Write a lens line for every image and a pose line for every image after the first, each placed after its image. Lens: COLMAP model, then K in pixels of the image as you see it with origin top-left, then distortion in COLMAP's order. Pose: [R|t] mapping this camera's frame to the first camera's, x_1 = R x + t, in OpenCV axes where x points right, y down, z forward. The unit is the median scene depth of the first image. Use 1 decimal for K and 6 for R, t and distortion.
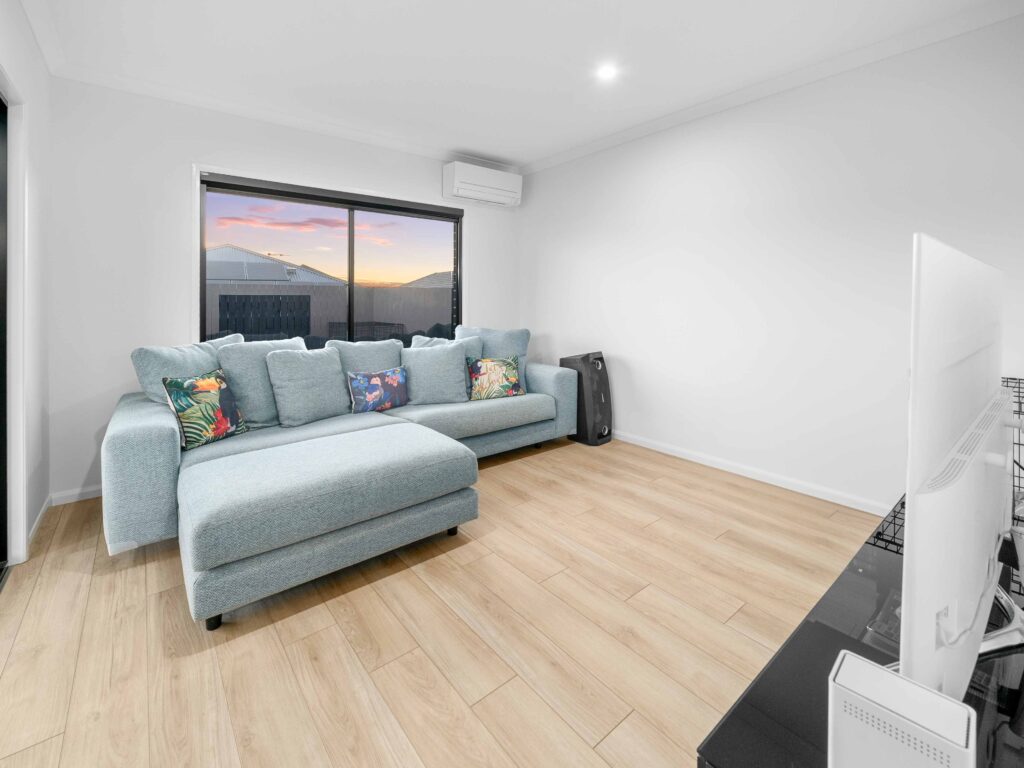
lens RADIAL K [[444.6, 0, 512.0], [0, 444.6, 384.0], [0, 0, 1]] dist [-0.001192, -0.000136]
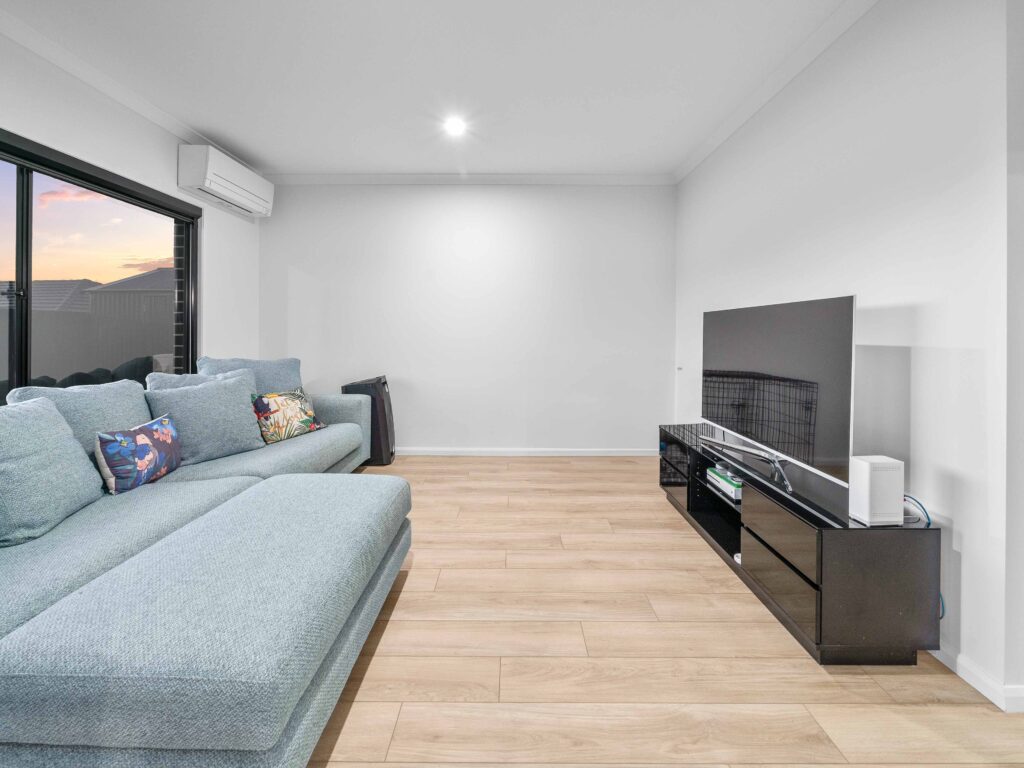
lens RADIAL K [[401.9, 0, 509.0], [0, 401.9, 421.1], [0, 0, 1]] dist [-0.002132, -0.000058]
pose [[0.646991, -0.156790, 0.746203, -0.392227], [0.135207, 0.986713, 0.090095, -0.013920], [-0.750414, 0.042601, 0.659594, 0.171129]]
